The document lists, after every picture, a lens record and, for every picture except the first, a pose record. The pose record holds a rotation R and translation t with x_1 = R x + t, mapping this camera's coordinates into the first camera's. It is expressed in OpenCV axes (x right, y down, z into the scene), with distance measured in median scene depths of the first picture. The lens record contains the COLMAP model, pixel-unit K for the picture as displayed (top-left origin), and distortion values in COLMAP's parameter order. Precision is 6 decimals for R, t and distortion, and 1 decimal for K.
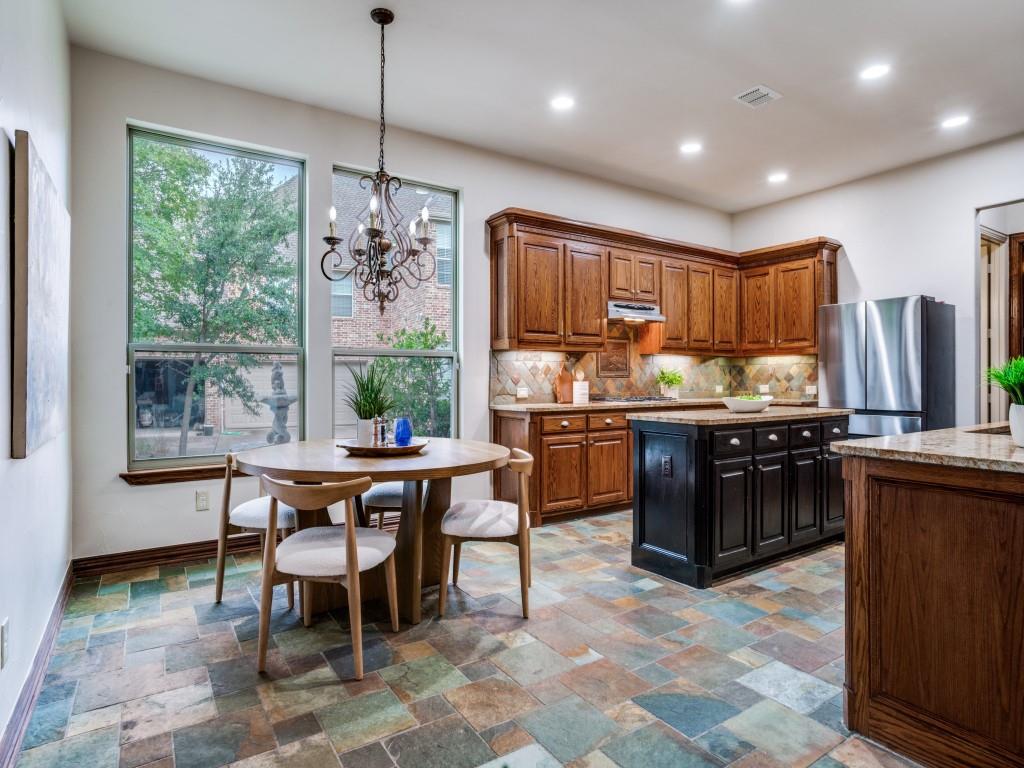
lens RADIAL K [[567.1, 0, 517.0], [0, 567.1, 364.5], [0, 0, 1]] dist [-0.048899, 0.042709]
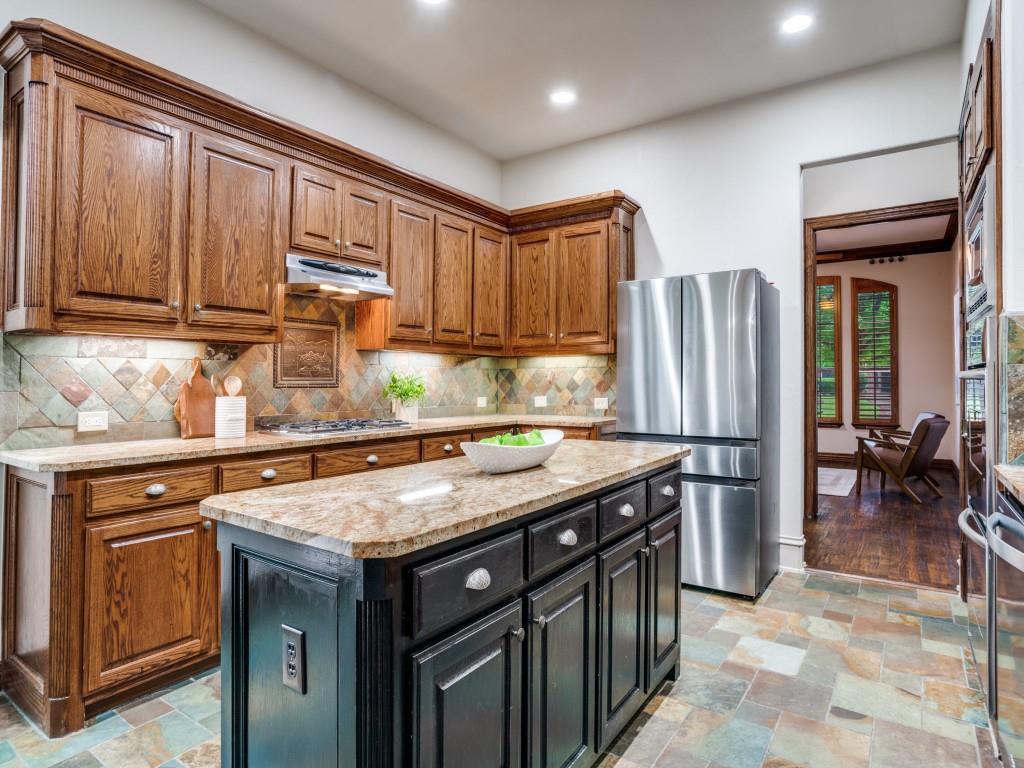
lens RADIAL K [[567.1, 0, 517.0], [0, 567.1, 364.5], [0, 0, 1]] dist [-0.048899, 0.042709]
pose [[0.928819, 0.009600, 0.370409, 0.155532], [-0.008427, 0.999953, -0.004784, -0.000436], [-0.370437, 0.001322, 0.928856, 0.369781]]
